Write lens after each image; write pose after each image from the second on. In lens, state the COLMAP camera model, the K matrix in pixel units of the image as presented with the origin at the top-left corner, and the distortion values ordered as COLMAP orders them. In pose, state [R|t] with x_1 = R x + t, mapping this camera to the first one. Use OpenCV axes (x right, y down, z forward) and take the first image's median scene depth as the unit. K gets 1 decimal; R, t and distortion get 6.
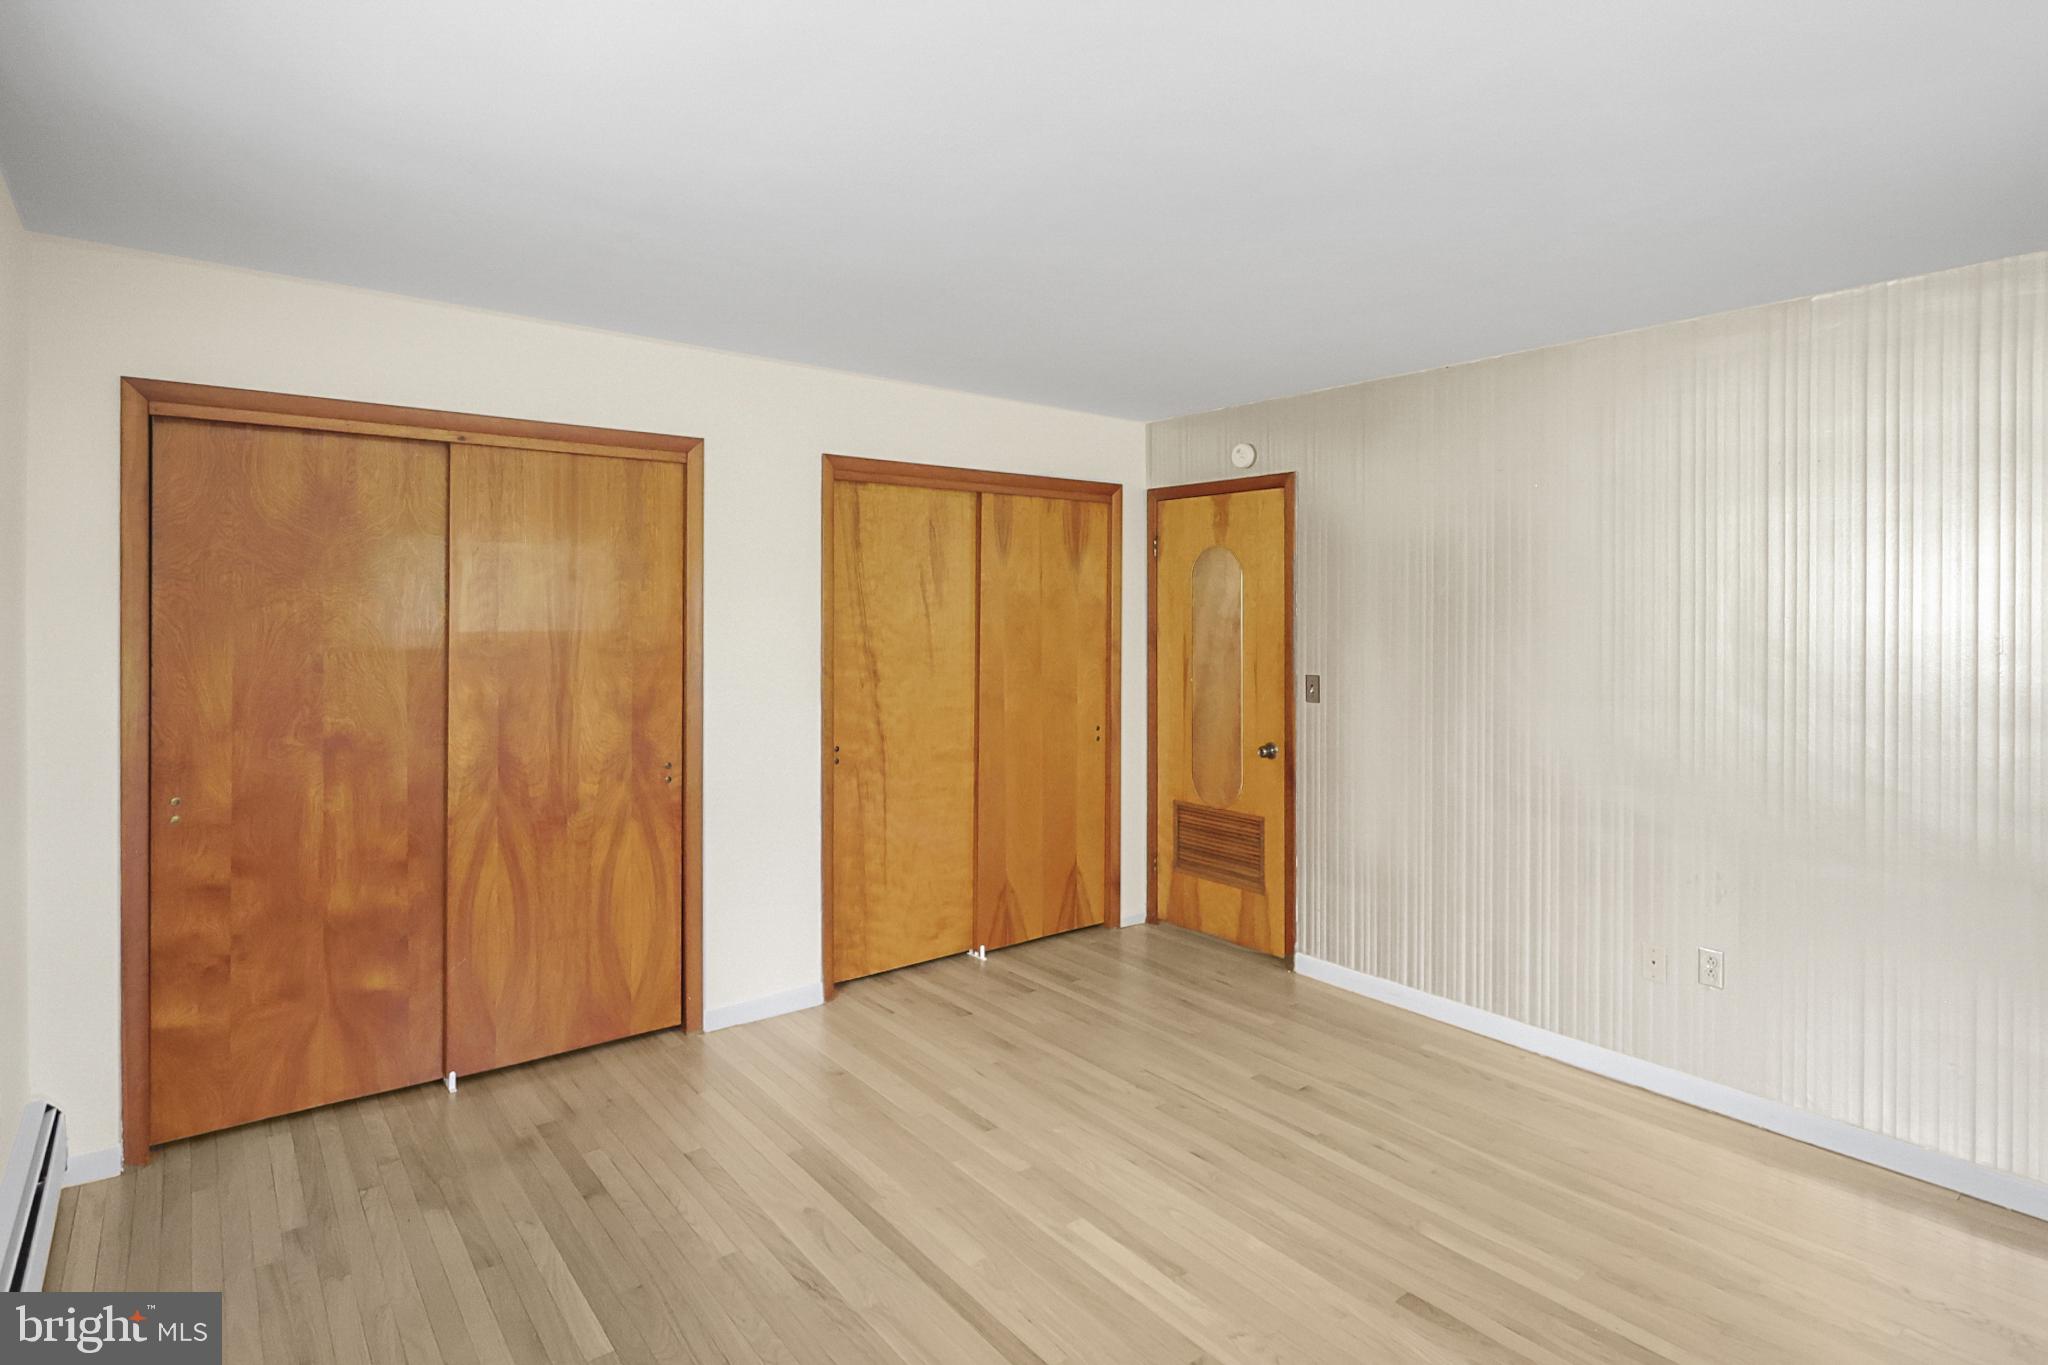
lens RADIAL K [[1041.7, 0, 1025.3], [0, 1041.7, 601.1], [0, 0, 1]] dist [0.003675, -0.021675]
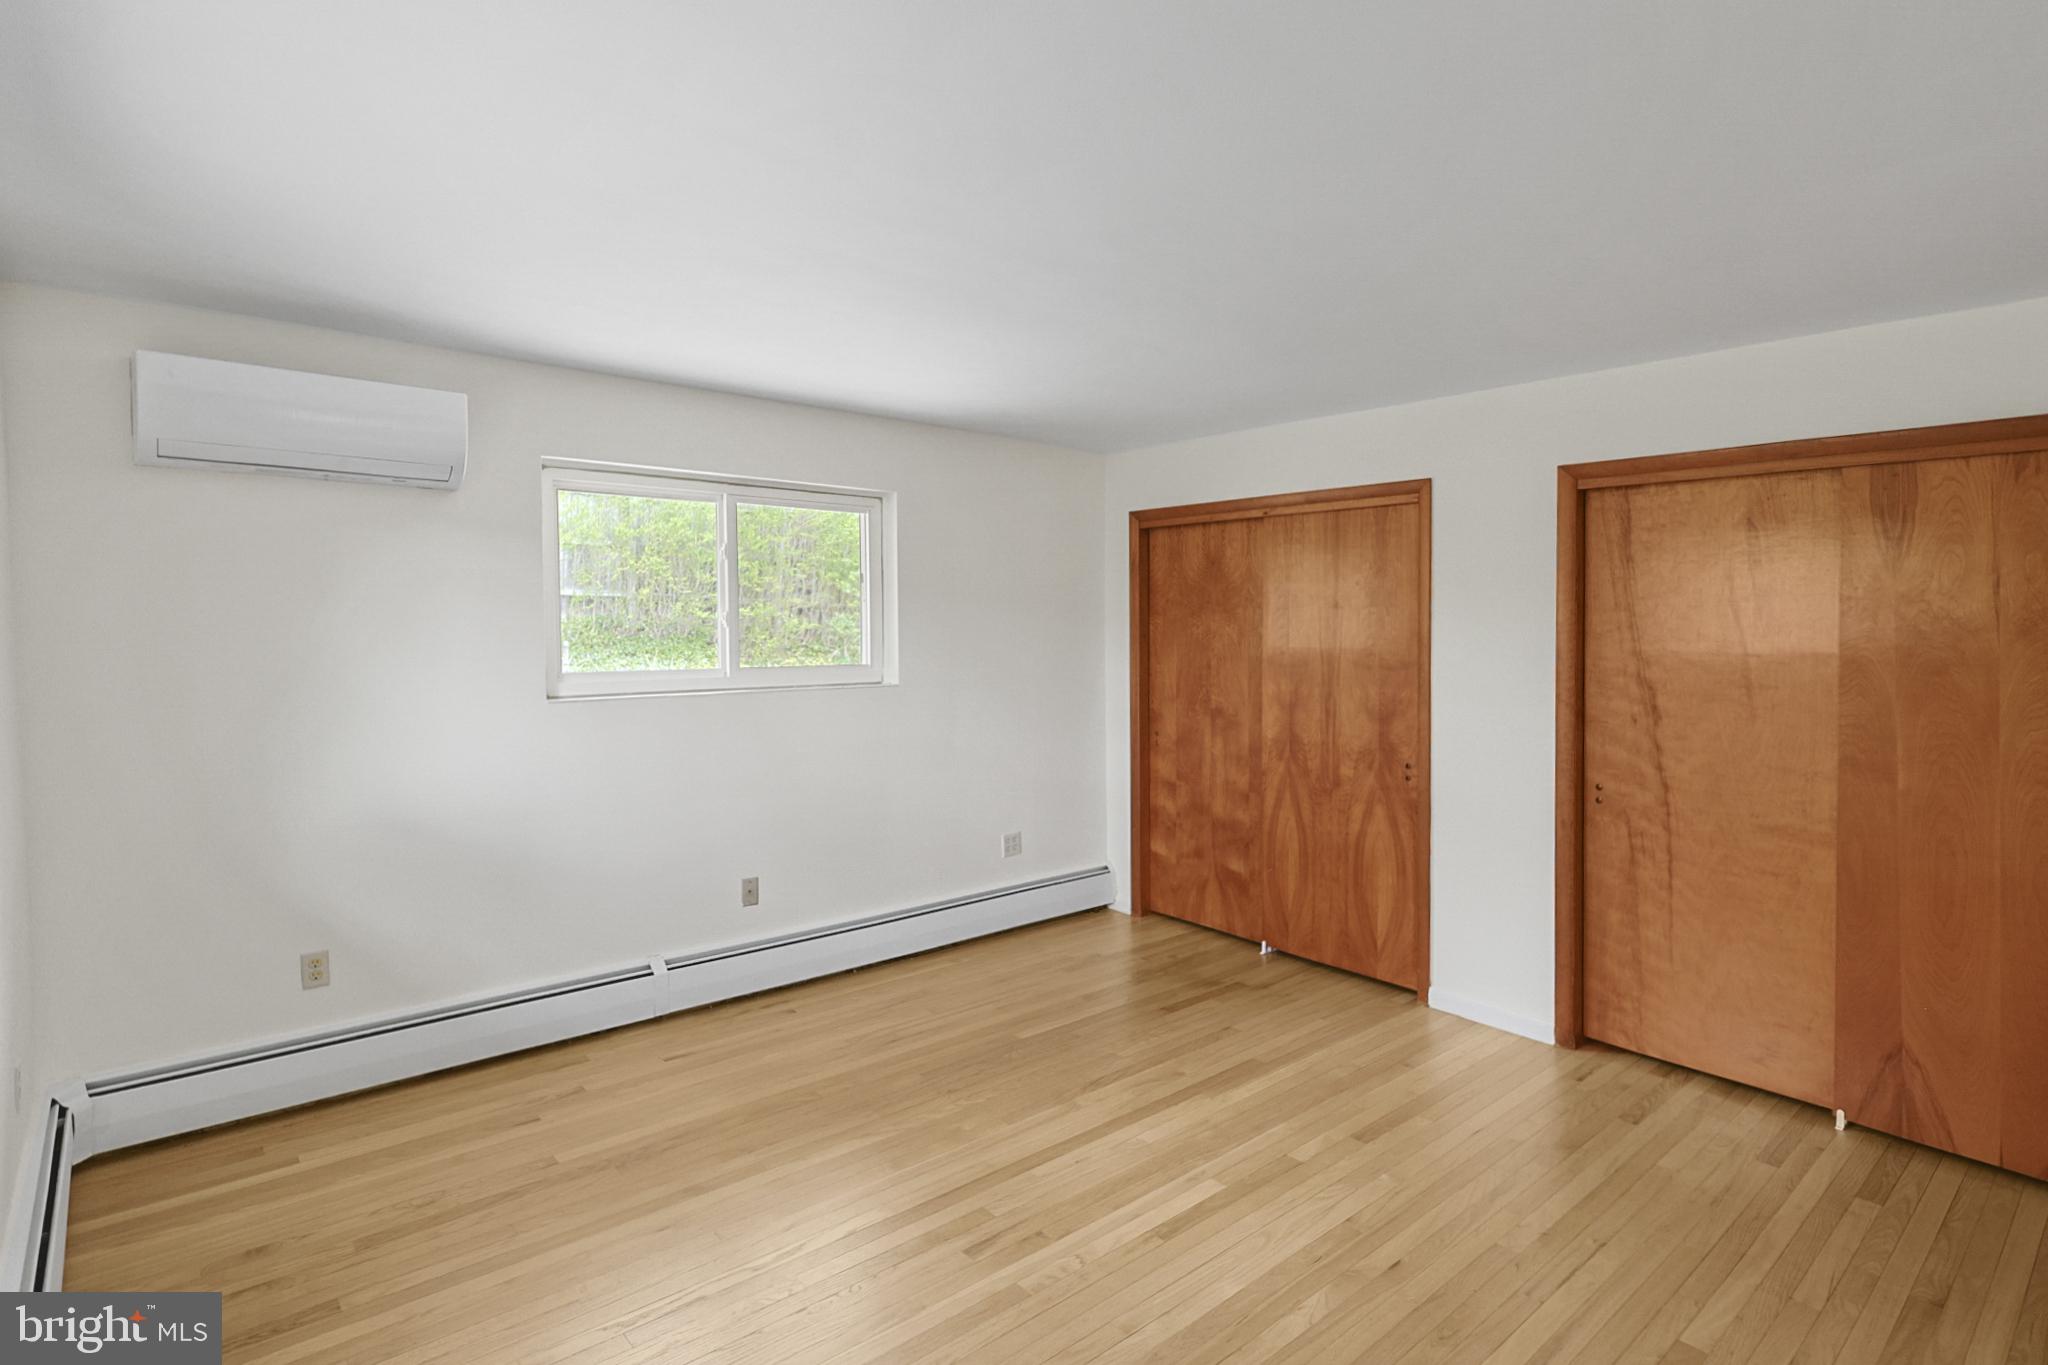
lens RADIAL K [[1037.1, 0, 1029.0], [0, 1037.1, 660.7], [0, 0, 1]] dist [0.002594, -0.000135]
pose [[0.034272, 0.035161, -0.998794, 0.838728], [0.005701, 0.999358, 0.035376, -0.003414], [0.999396, -0.006907, 0.034050, 0.565990]]
